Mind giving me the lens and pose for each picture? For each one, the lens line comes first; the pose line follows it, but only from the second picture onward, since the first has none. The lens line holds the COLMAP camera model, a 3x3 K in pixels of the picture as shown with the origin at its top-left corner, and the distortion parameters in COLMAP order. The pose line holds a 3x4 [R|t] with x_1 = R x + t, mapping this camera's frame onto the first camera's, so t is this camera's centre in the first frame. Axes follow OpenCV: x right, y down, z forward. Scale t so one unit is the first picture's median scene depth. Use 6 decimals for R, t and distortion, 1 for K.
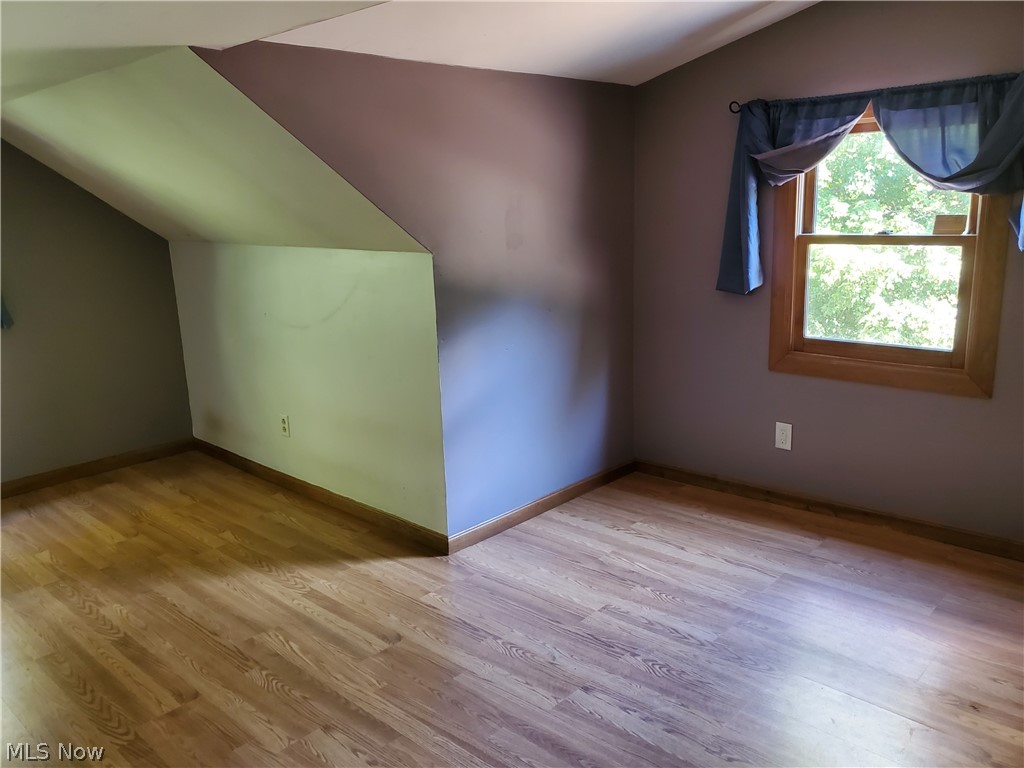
lens RADIAL K [[792.1, 0, 509.5], [0, 792.1, 387.8], [0, 0, 1]] dist [0.039623, -0.020837]
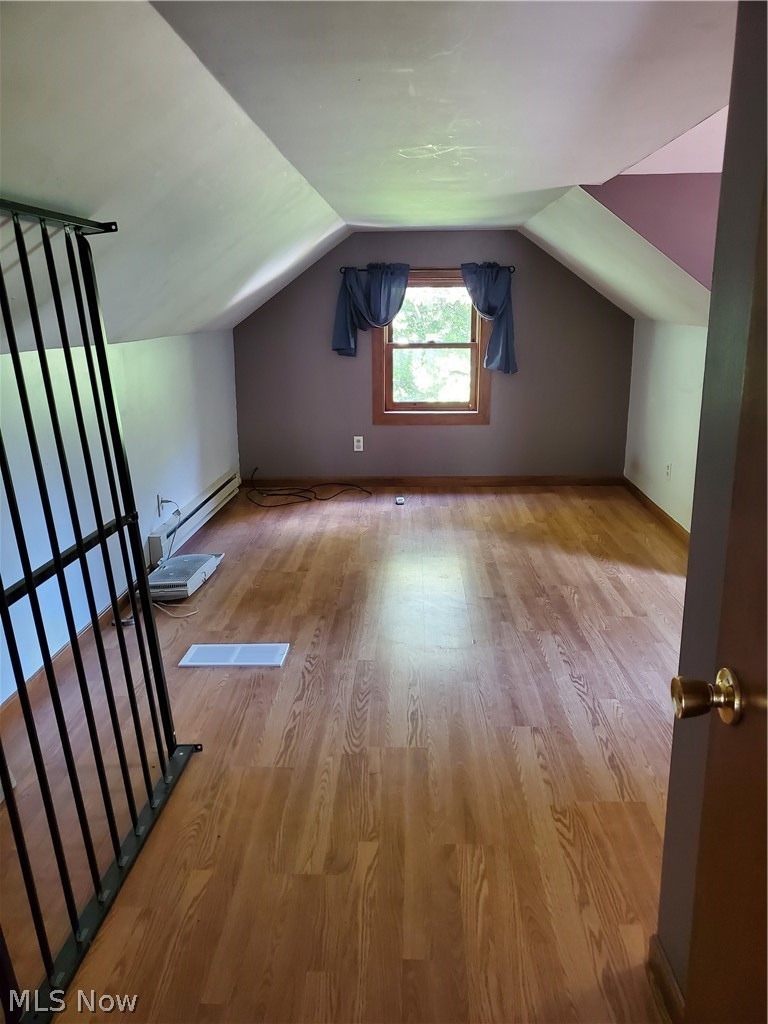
lens RADIAL K [[792.1, 0, 385.7], [0, 792.1, 514.7], [0, 0, 1]] dist [0.039623, -0.020837]
pose [[0.647680, 0.203999, -0.734095, 0.498883], [-0.173731, 0.977650, 0.118401, 0.061152], [0.741842, 0.050849, 0.668645, -0.218544]]
